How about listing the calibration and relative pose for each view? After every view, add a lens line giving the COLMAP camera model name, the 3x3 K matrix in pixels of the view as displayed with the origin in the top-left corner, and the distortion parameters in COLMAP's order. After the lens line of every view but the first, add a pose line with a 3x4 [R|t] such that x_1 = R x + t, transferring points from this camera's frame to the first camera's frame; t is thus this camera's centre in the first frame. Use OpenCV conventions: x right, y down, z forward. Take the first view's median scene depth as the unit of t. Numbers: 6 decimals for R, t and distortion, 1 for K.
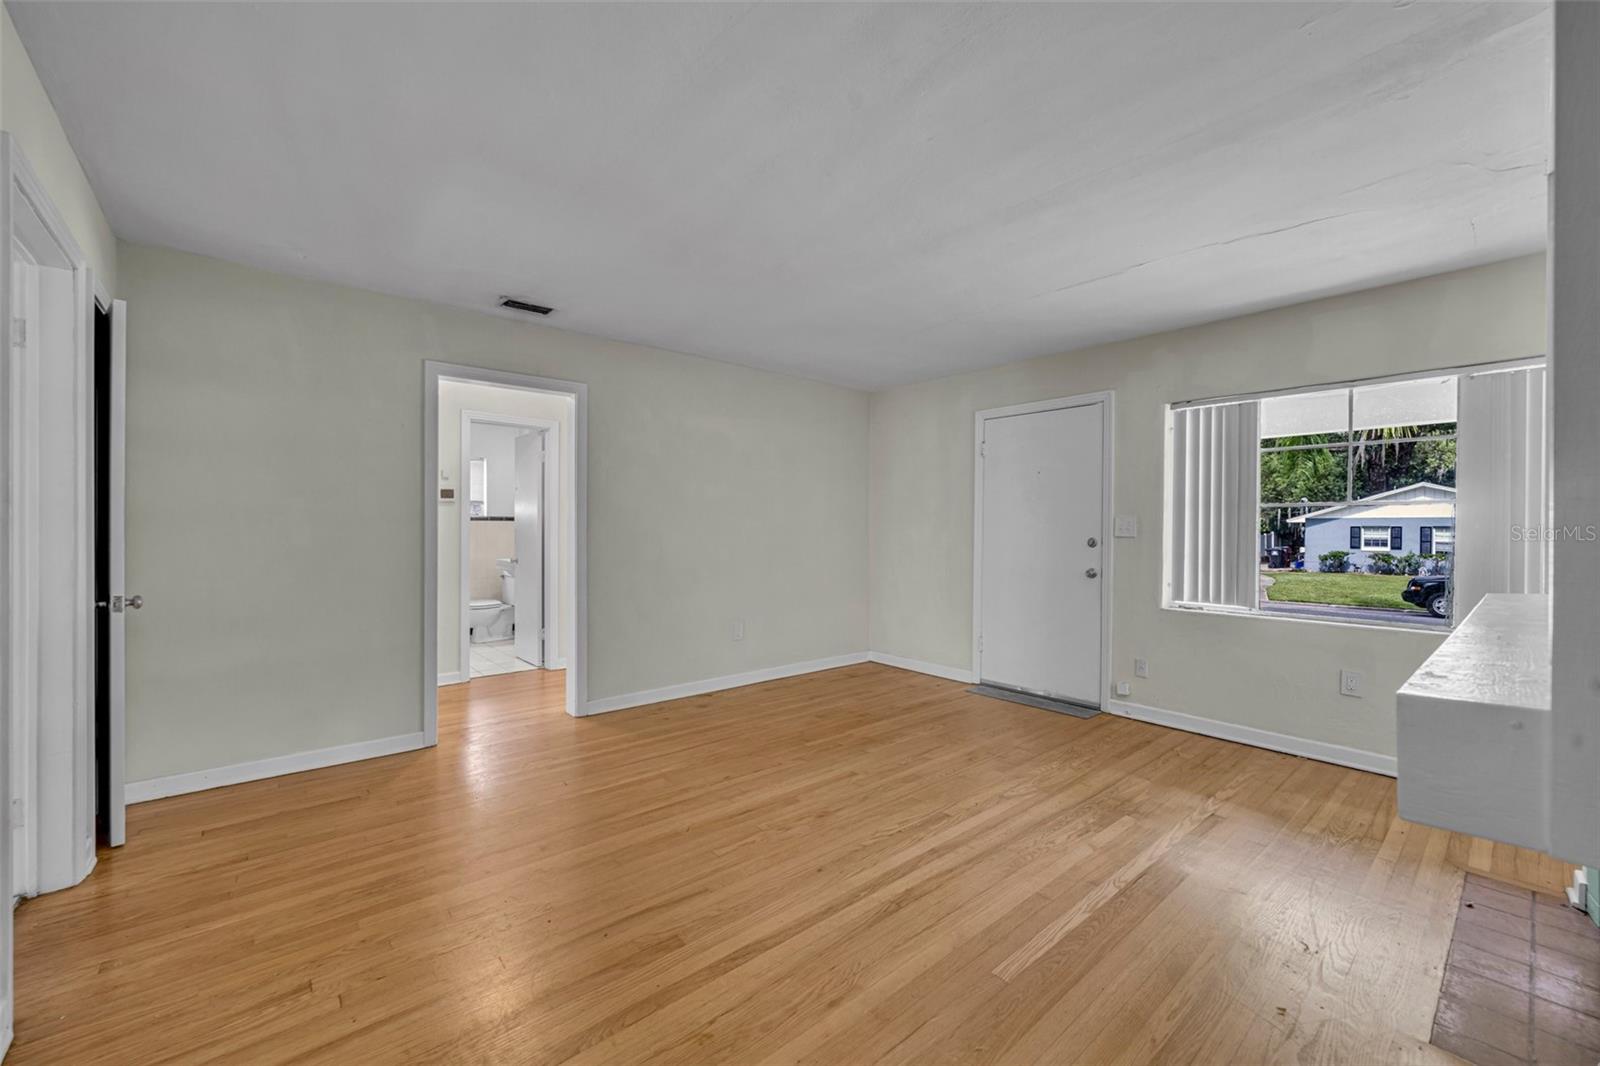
lens RADIAL K [[640.6, 0, 803.0], [0, 640.6, 528.6], [0, 0, 1]] dist [-0.001932, 0.000082]
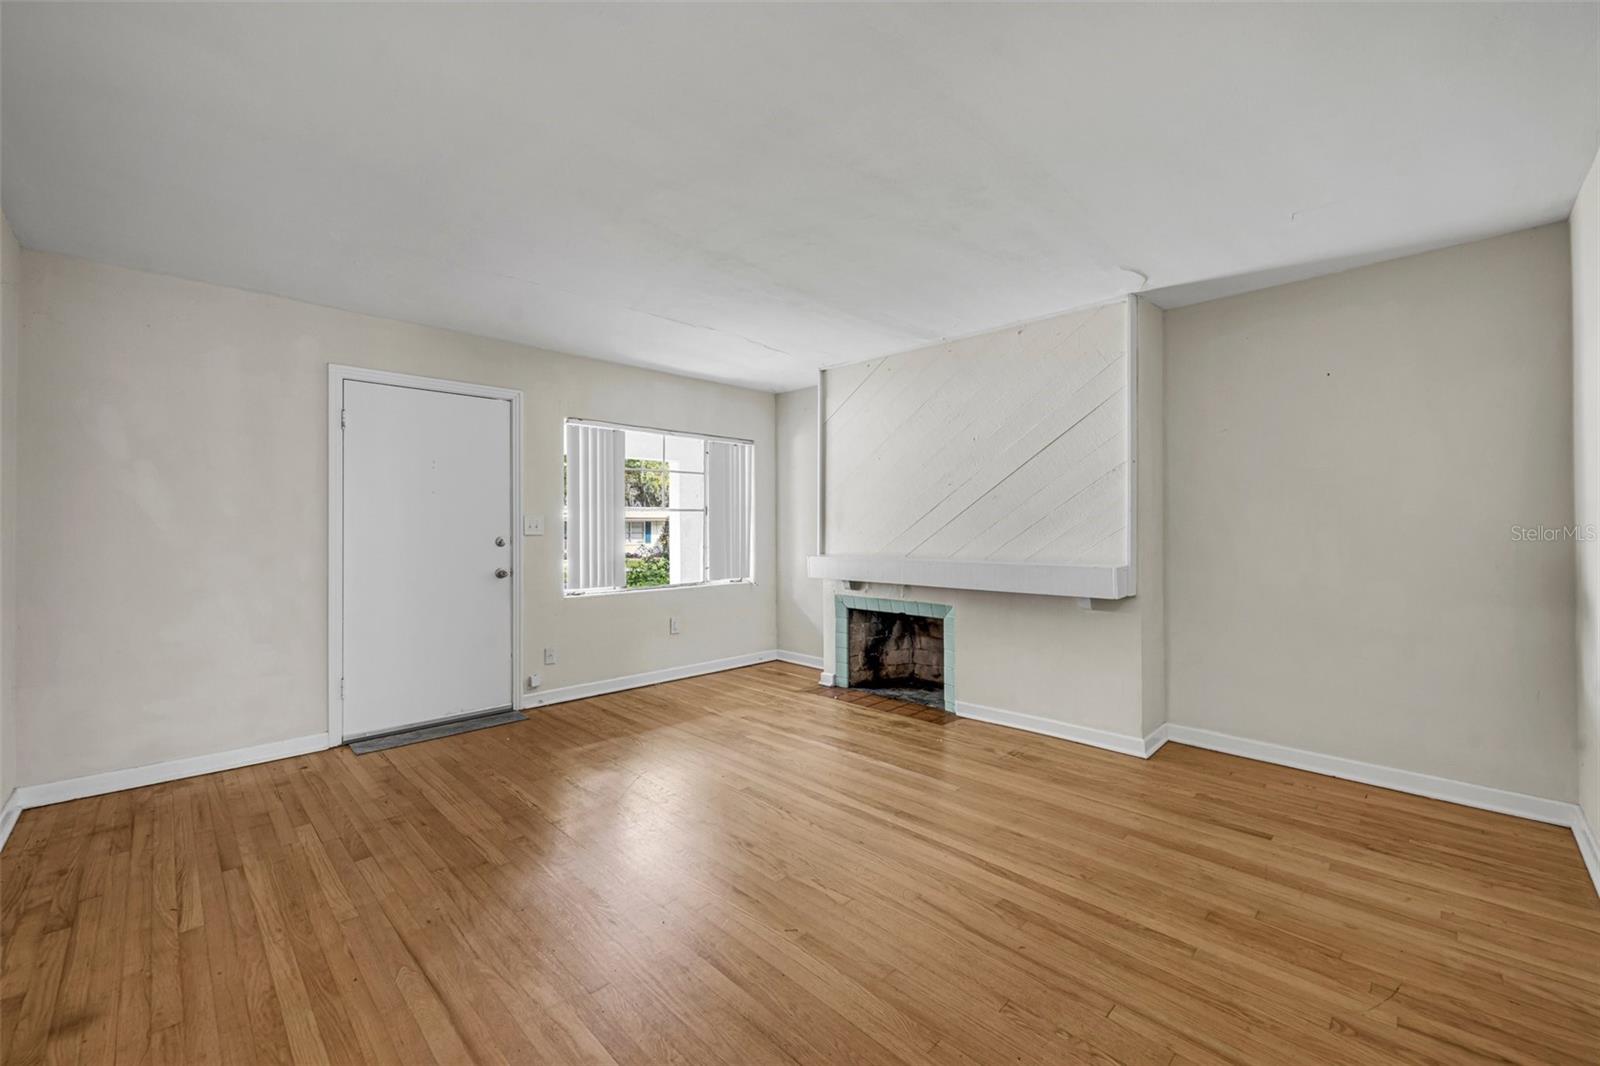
lens RADIAL K [[640.6, 0, 803.4], [0, 640.6, 531.4], [0, 0, 1]] dist [-0.001932, 0.000082]
pose [[-0.071492, -0.012308, 0.997365, -0.603209], [0.003267, 0.999916, 0.012574, -0.005320], [-0.997436, 0.004157, -0.071446, 0.676809]]
